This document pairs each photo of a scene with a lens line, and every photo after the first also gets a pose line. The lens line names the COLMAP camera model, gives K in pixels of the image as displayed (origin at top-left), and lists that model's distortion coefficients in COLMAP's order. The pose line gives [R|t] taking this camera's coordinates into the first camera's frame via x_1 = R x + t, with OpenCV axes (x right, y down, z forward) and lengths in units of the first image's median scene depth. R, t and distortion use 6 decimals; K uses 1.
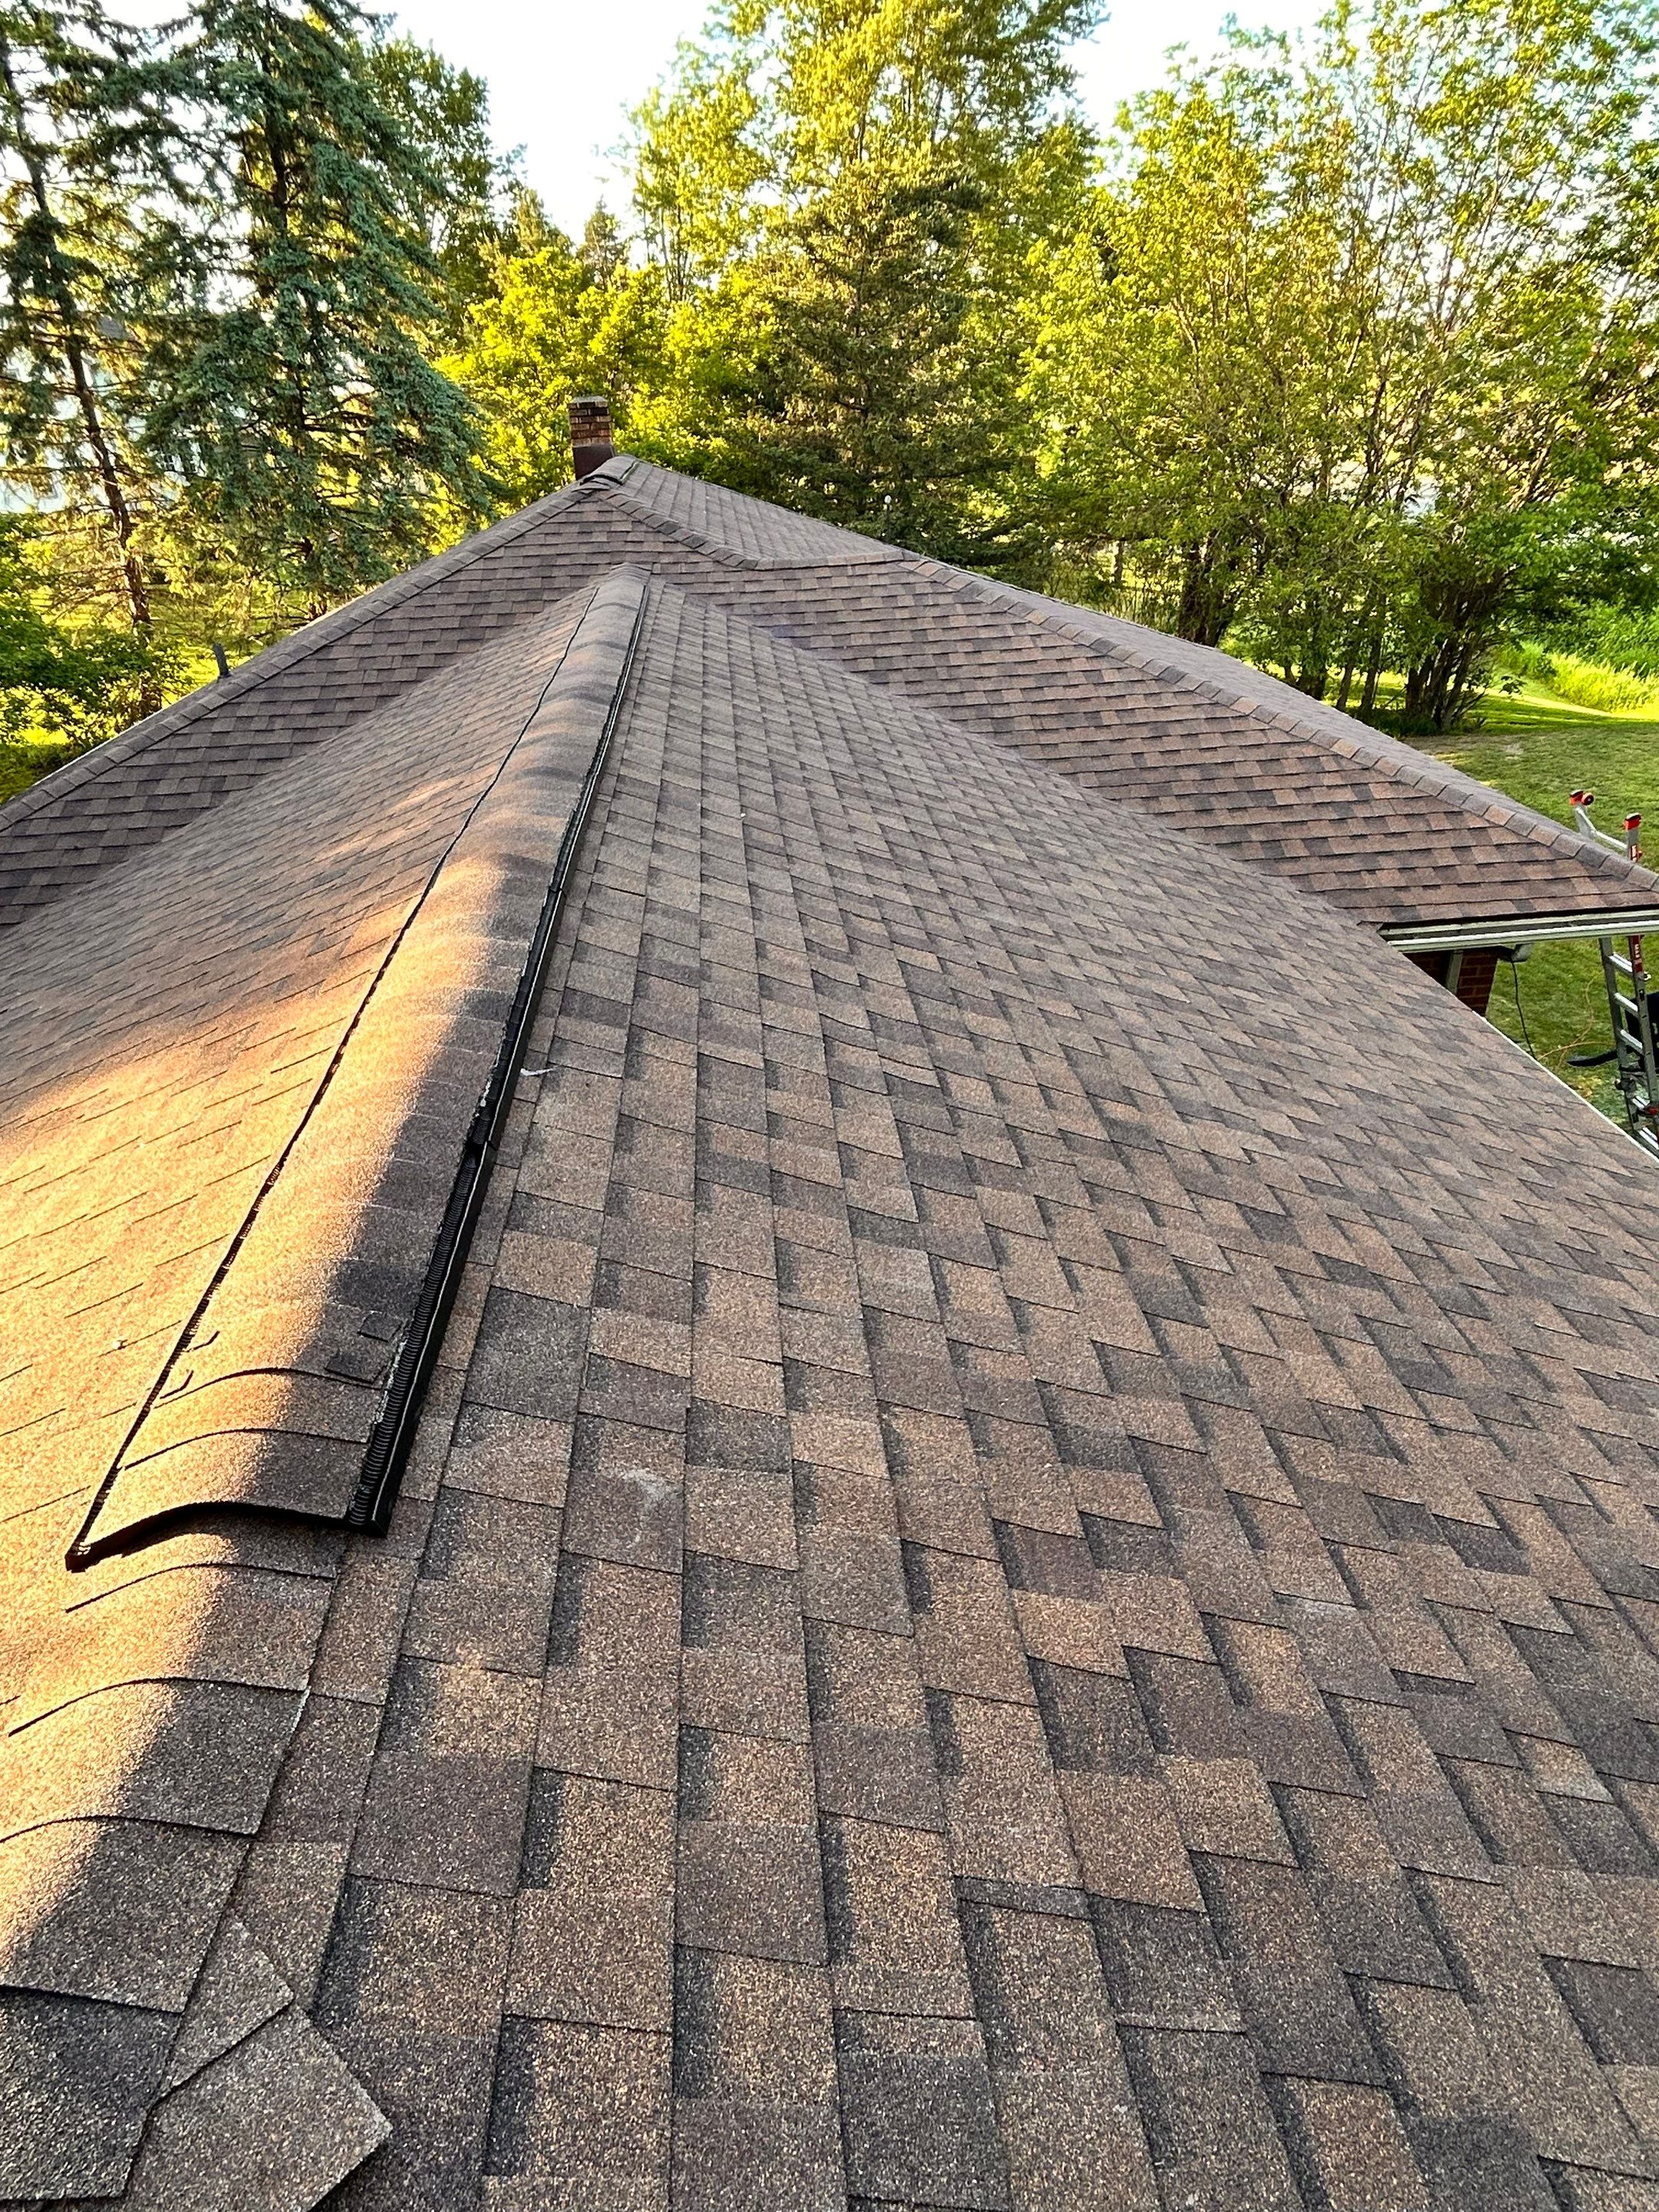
lens RADIAL K [[1287.2, 0, 855.6], [0, 1287.2, 1115.9], [0, 0, 1]] dist [-0.006893, 0.009928]
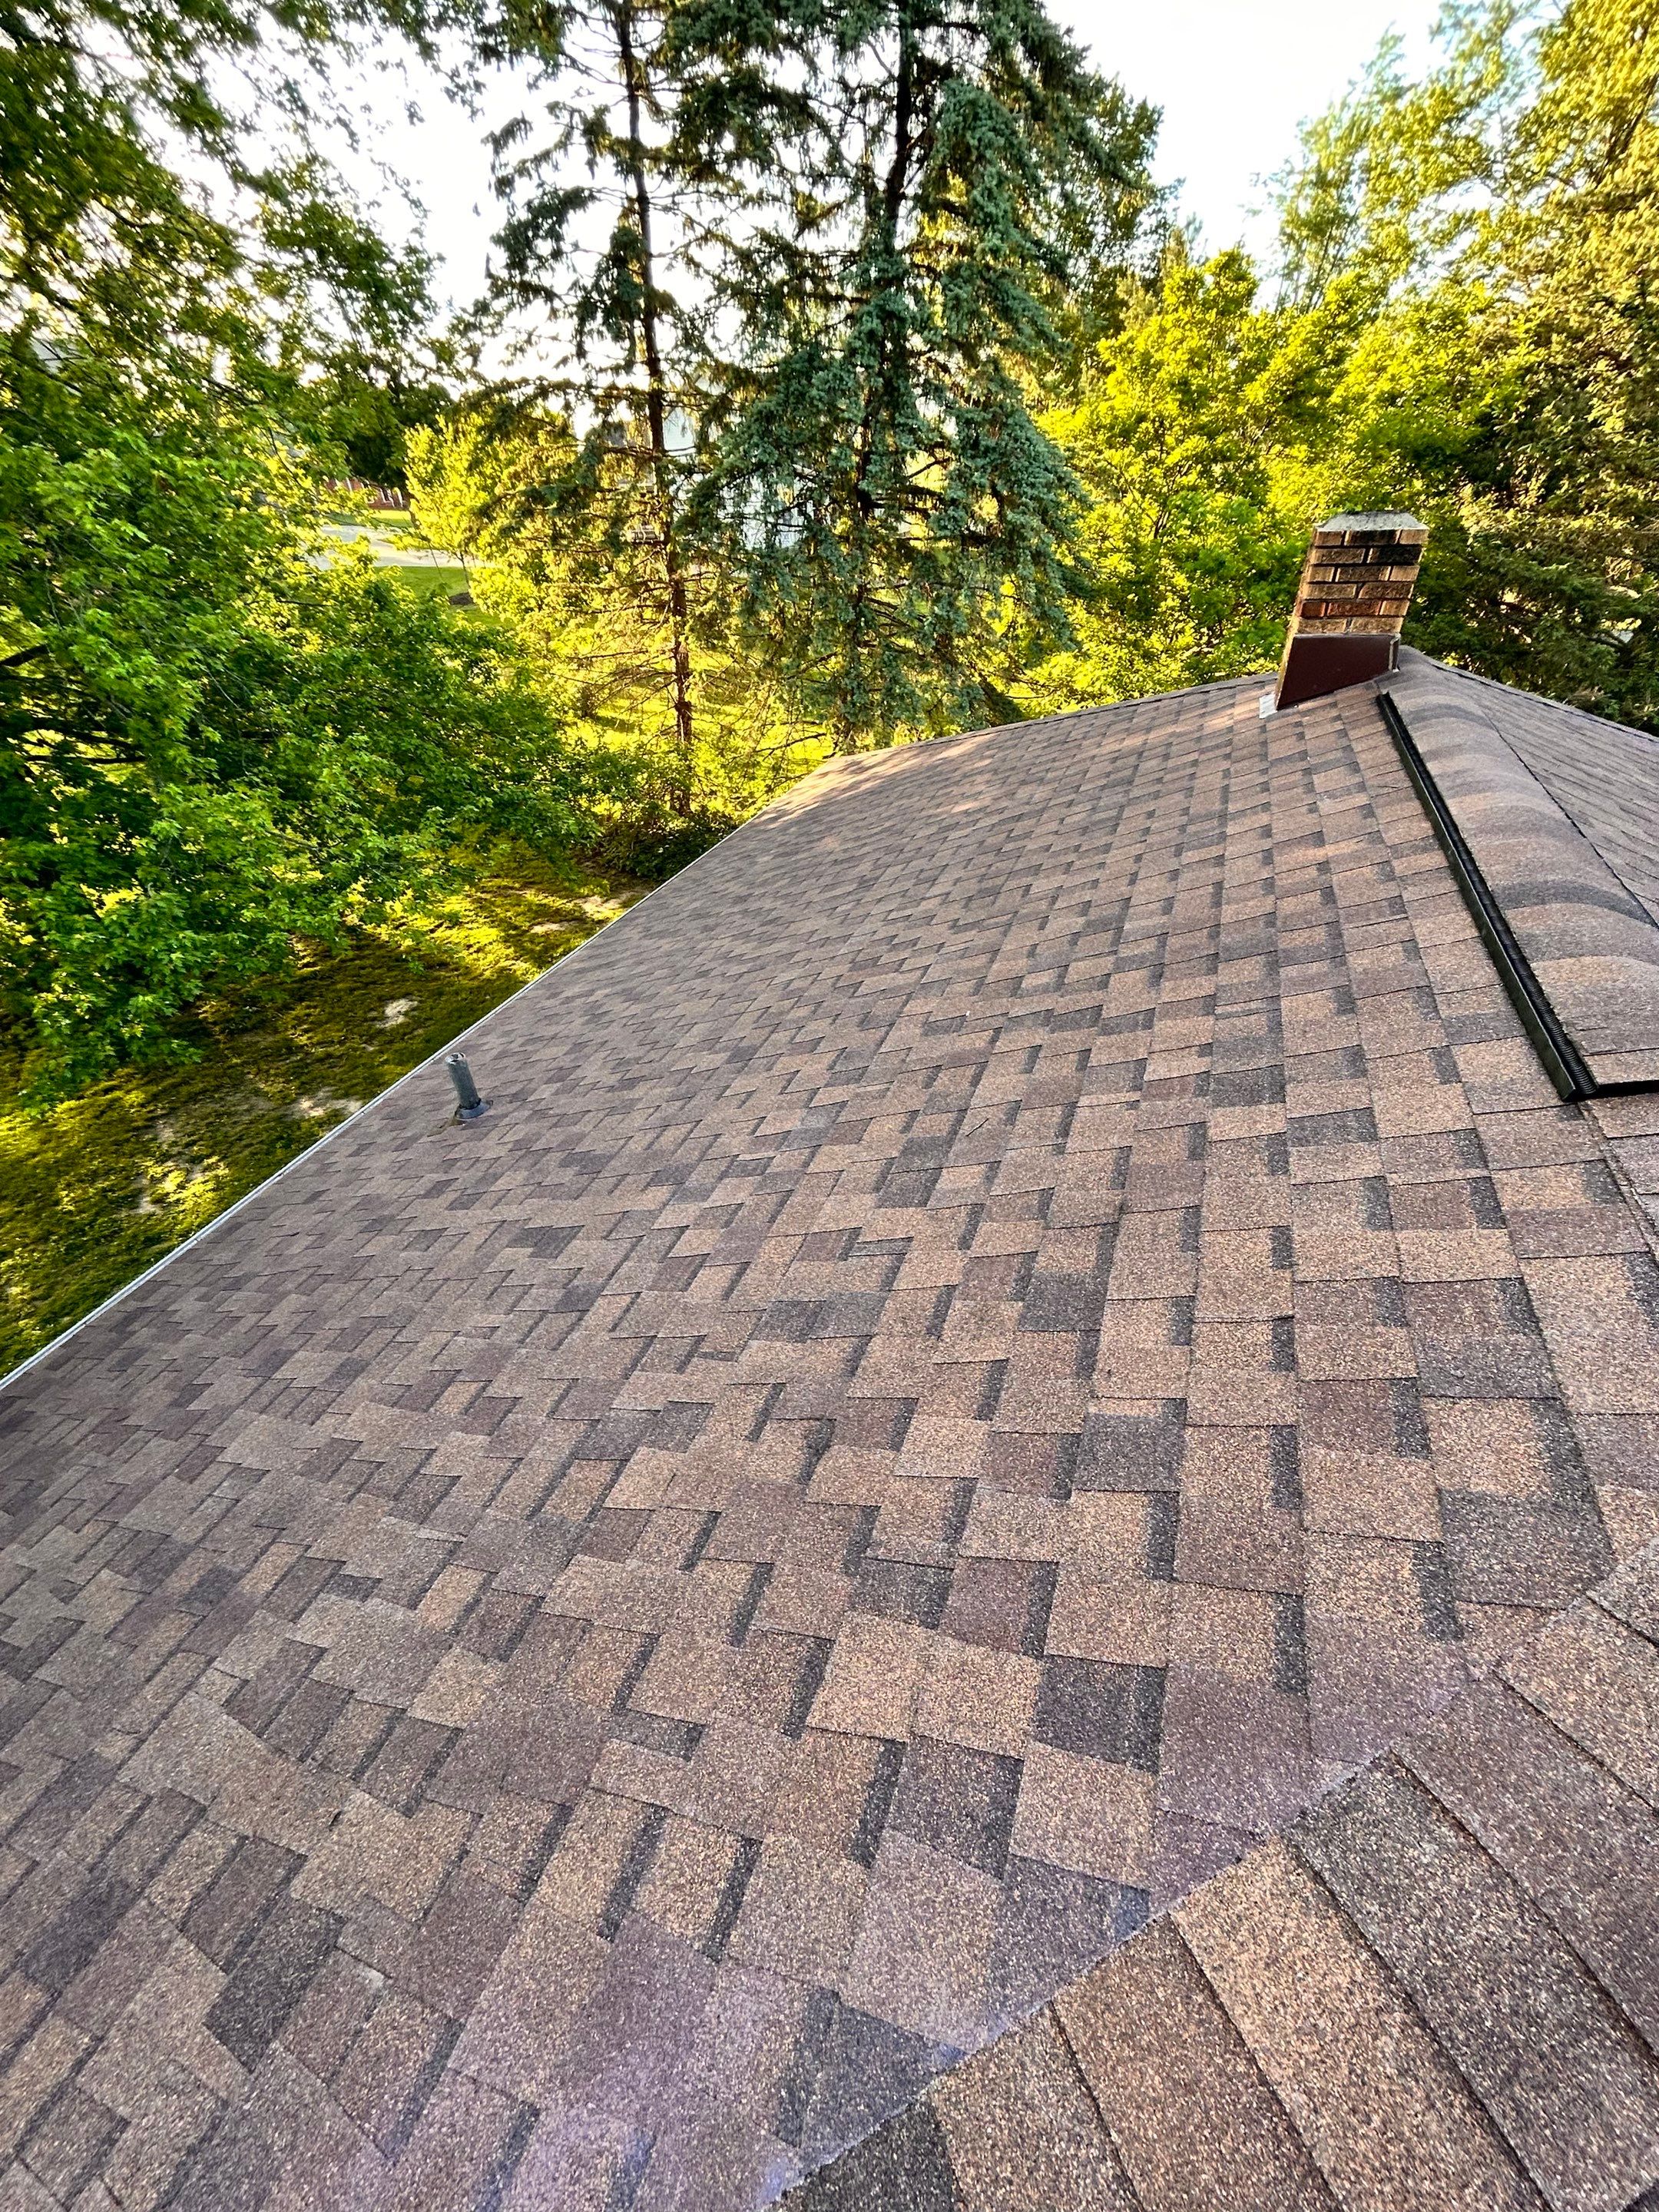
lens RADIAL K [[892.5, 0, 836.1], [0, 892.5, 1113.4], [0, 0, 1]] dist [0.000003, -0.001716]
pose [[0.898062, 0.263049, -0.352546, -0.121326], [-0.212857, 0.961279, 0.175028, -0.221263], [0.384936, -0.082144, 0.919280, 0.373367]]
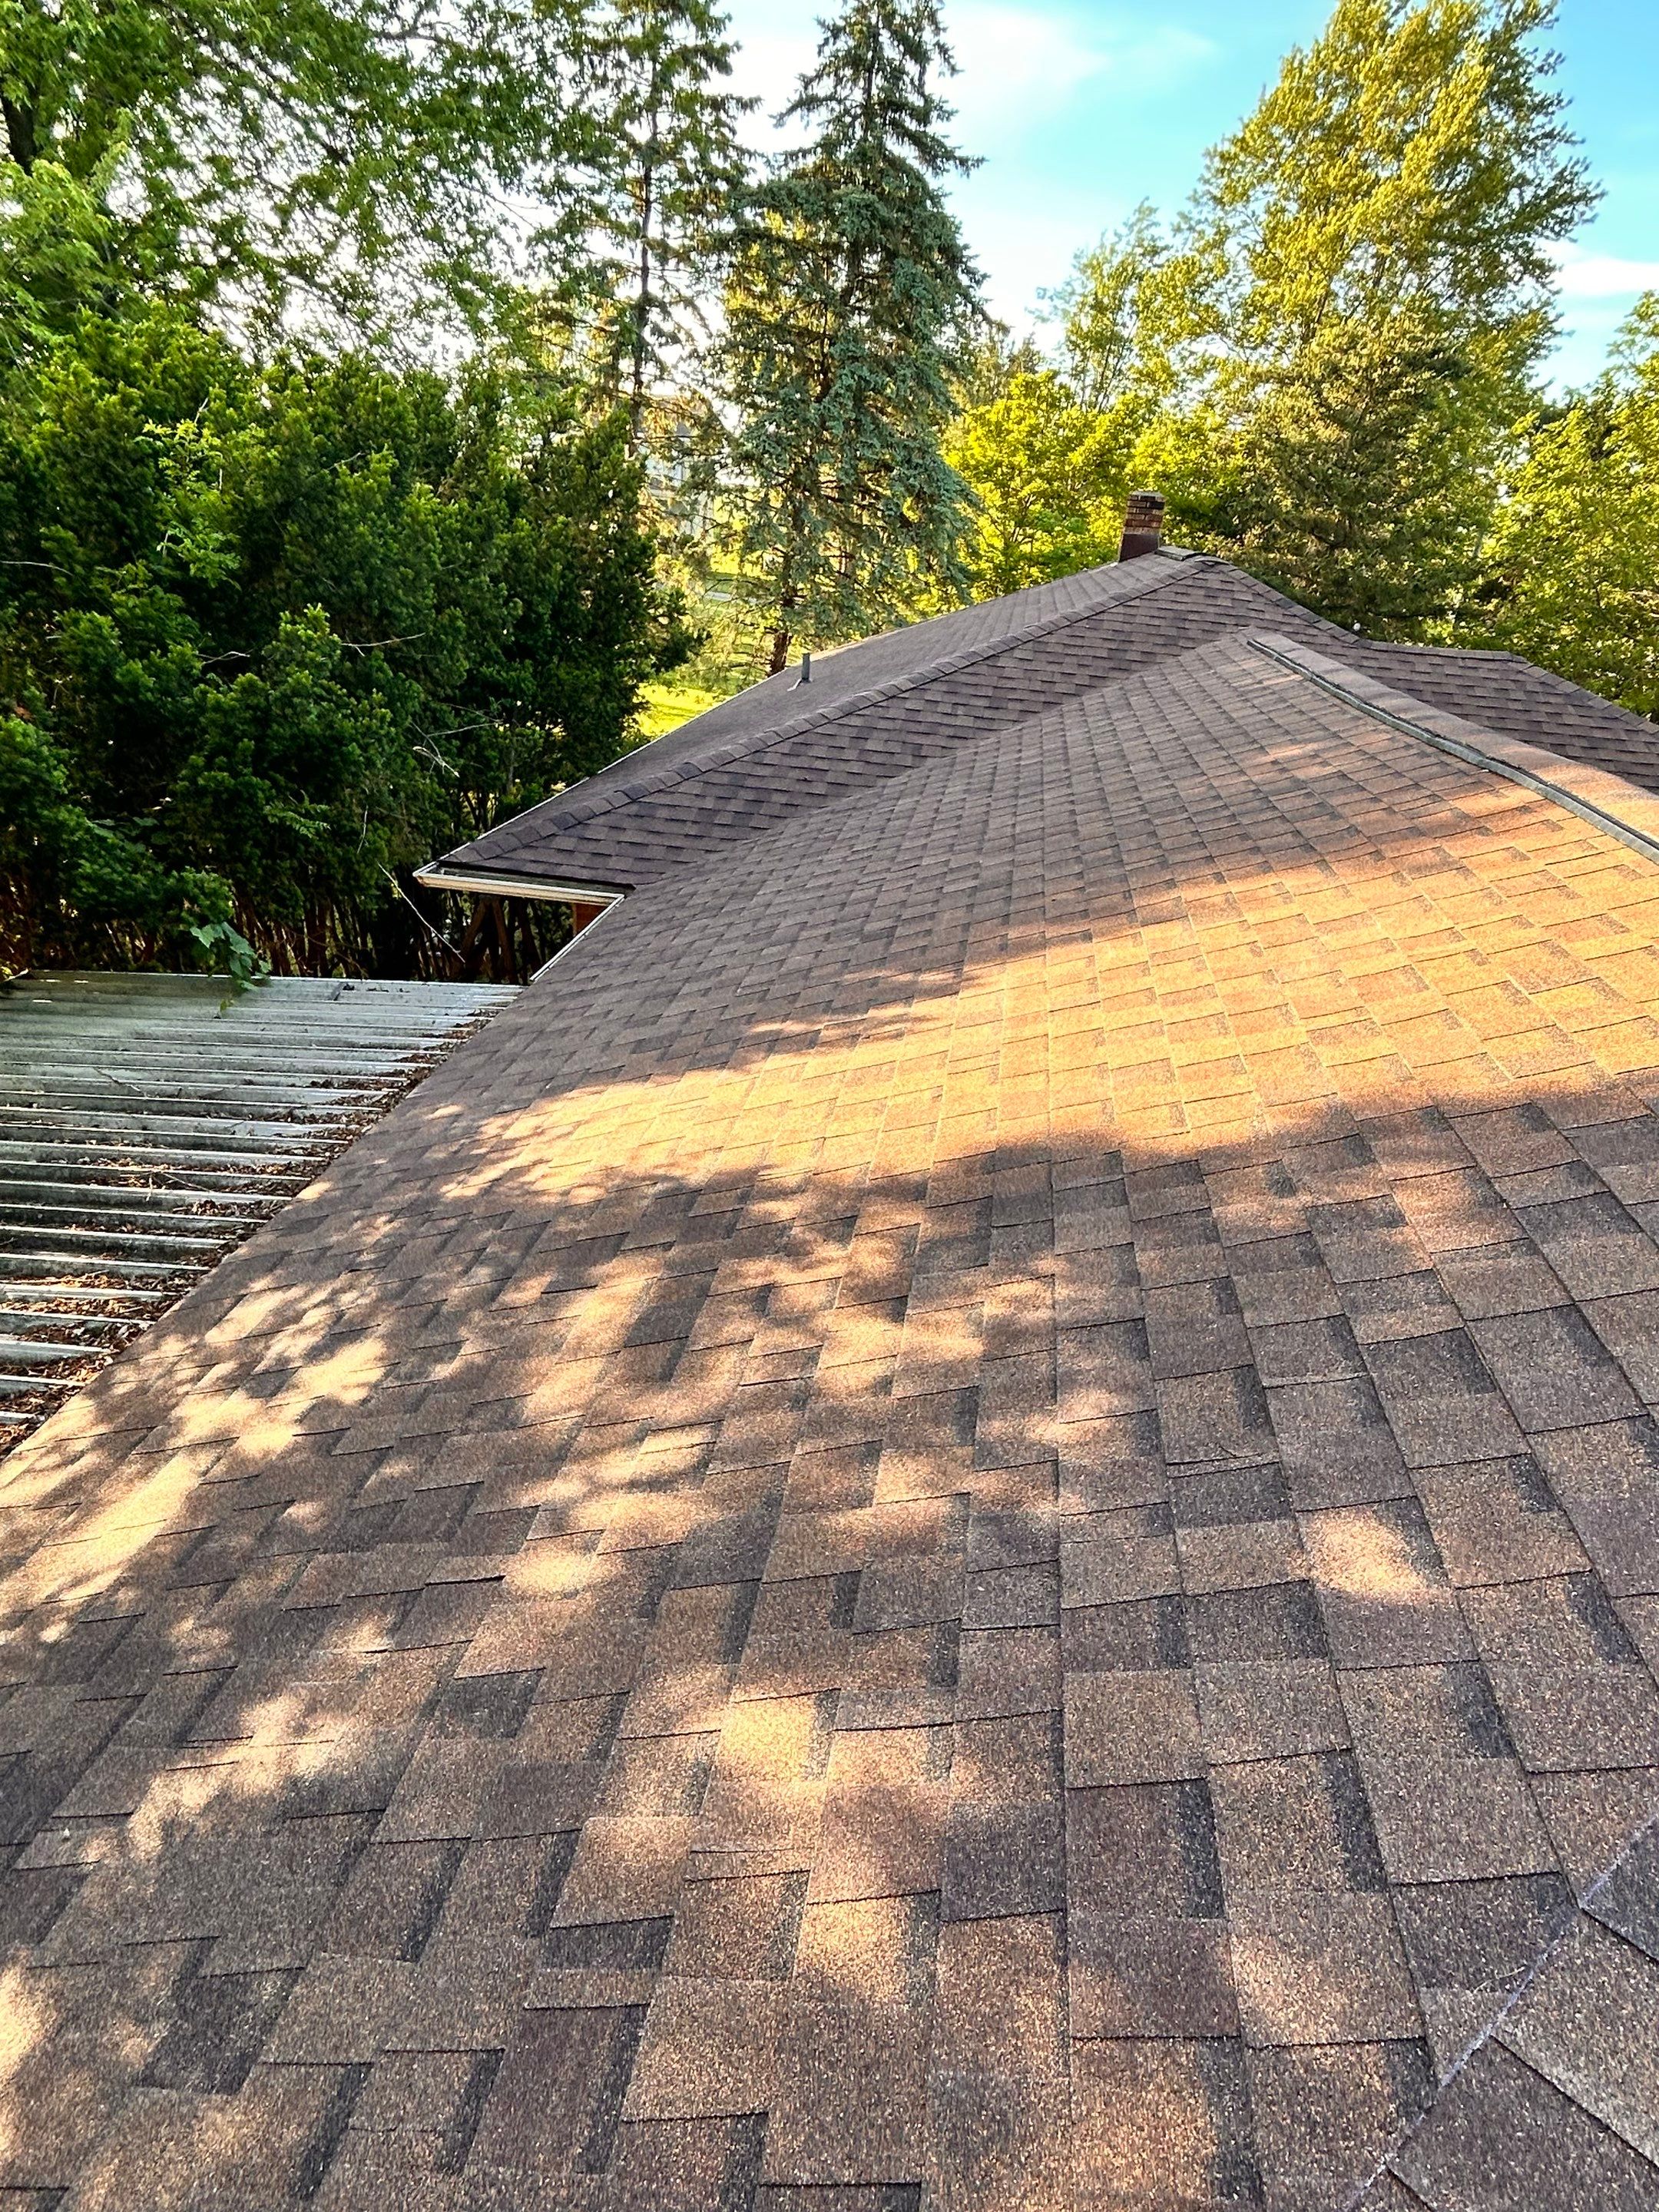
lens RADIAL K [[1299.6, 0, 849.9], [0, 1299.6, 1107.5], [0, 0, 1]] dist [-0.004776, 0.014944]
pose [[0.967185, 0.199417, -0.157434, -0.100297], [-0.212756, 0.974388, -0.072818, 0.051591], [0.138880, 0.103924, 0.984841, -0.044000]]
